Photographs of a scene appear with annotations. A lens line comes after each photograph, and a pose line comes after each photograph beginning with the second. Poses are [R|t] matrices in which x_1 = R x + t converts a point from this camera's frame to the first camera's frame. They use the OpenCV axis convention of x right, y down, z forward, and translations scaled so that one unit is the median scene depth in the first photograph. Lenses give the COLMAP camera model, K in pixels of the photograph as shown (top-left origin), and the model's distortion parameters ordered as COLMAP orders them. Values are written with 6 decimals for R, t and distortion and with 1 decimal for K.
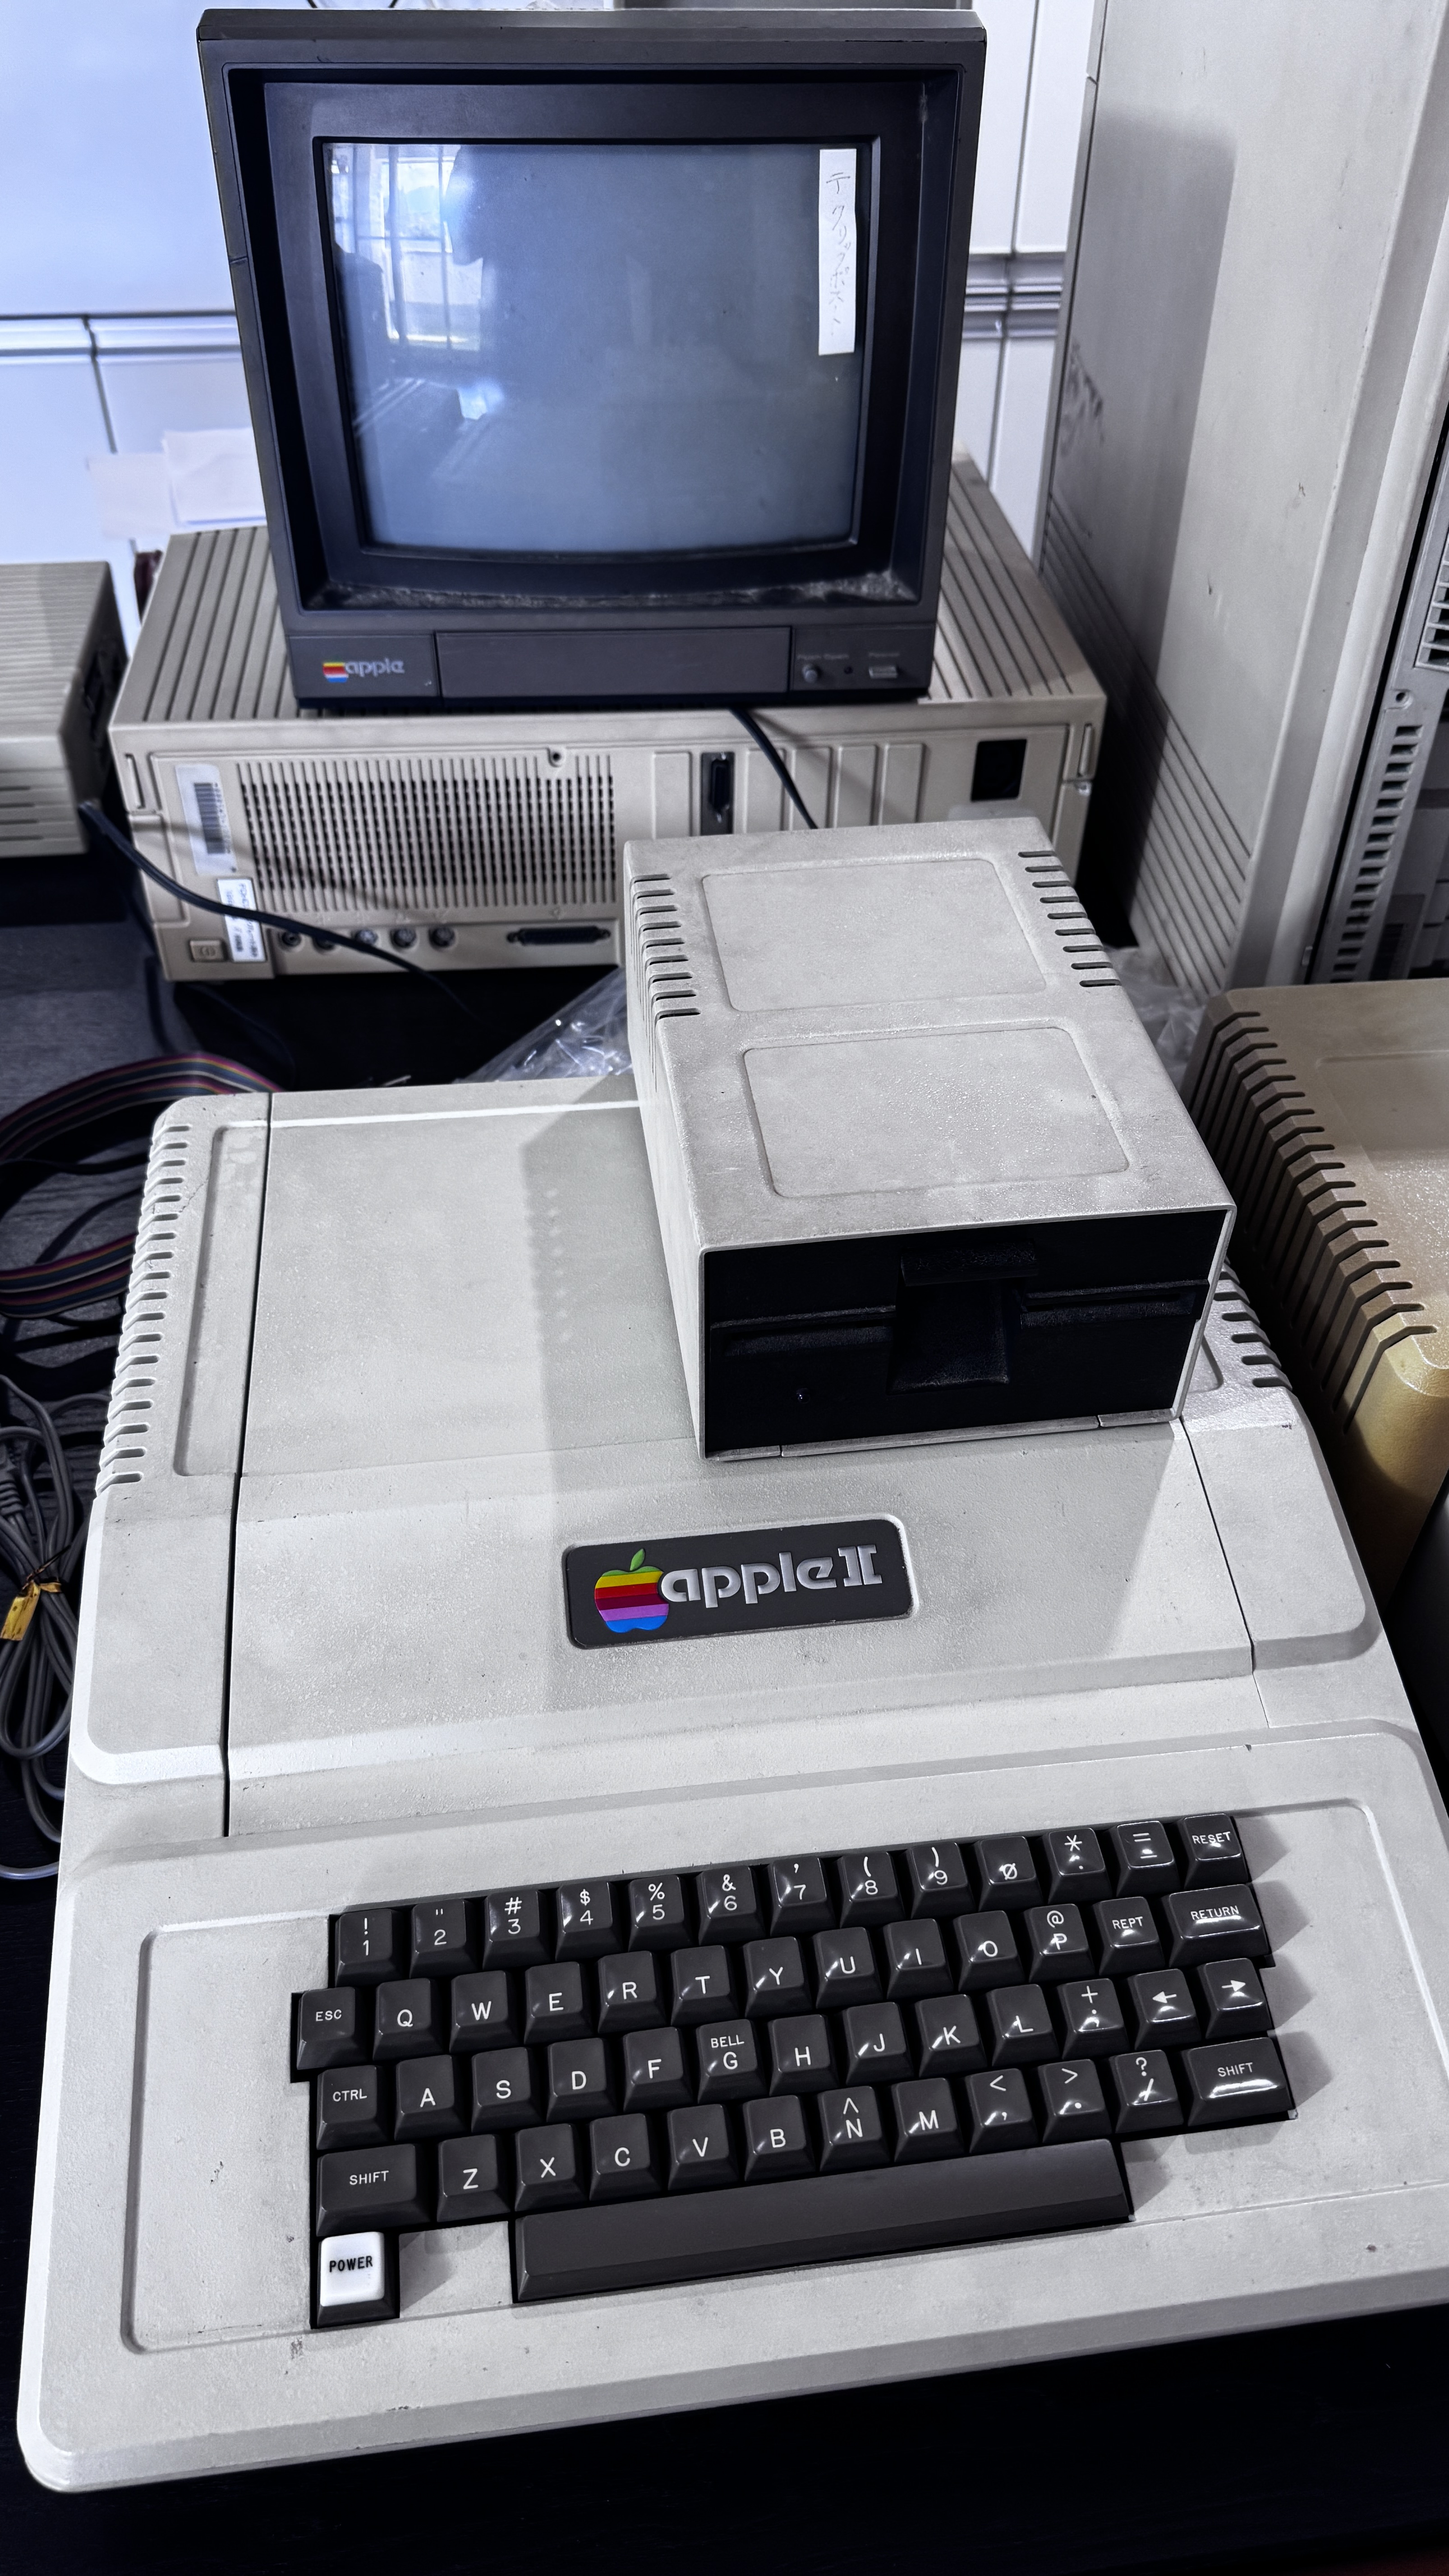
lens RADIAL K [[1893.8, 0, 724.5], [0, 1893.8, 1288.0], [0, 0, 1]] dist [-0.002331, -0.071763]
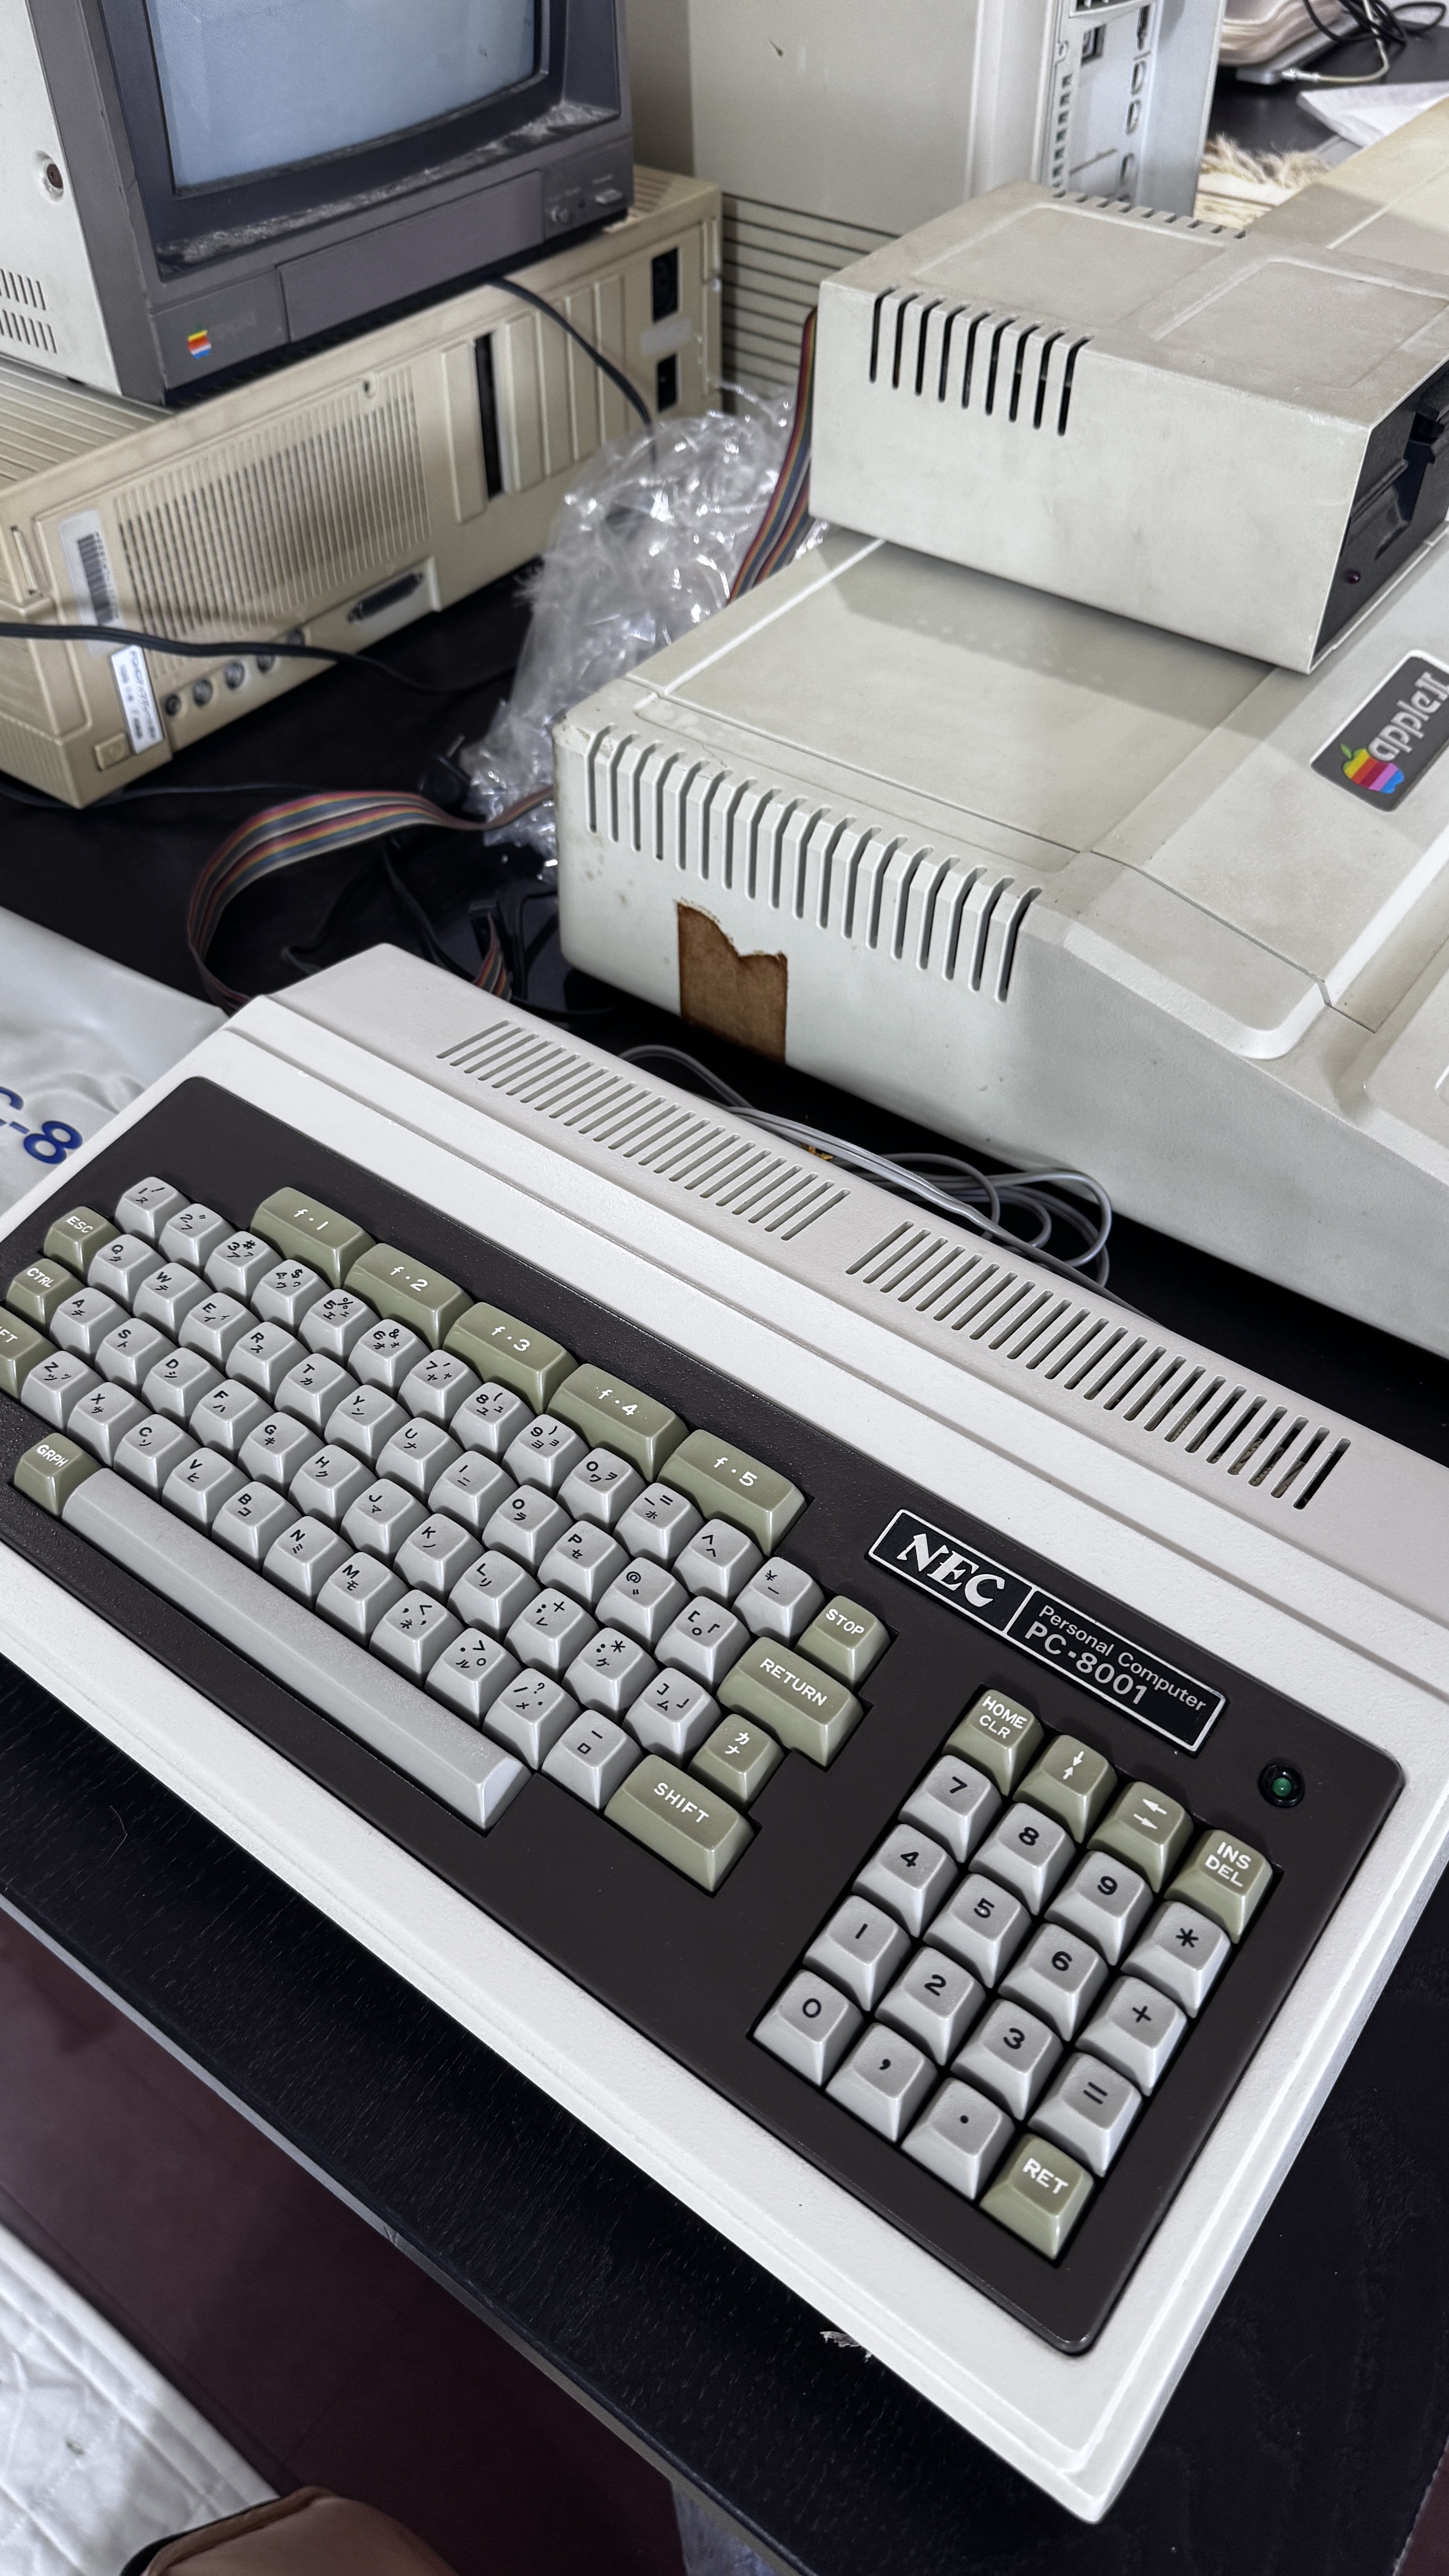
lens RADIAL K [[1893.8, 0, 724.5], [0, 1893.8, 1288.0], [0, 0, 1]] dist [-0.002331, -0.071763]
pose [[0.674239, -0.551041, 0.491687, -0.698599], [0.511705, 0.828637, 0.226978, -0.029389], [-0.532504, 0.098561, 0.840669, 0.158424]]
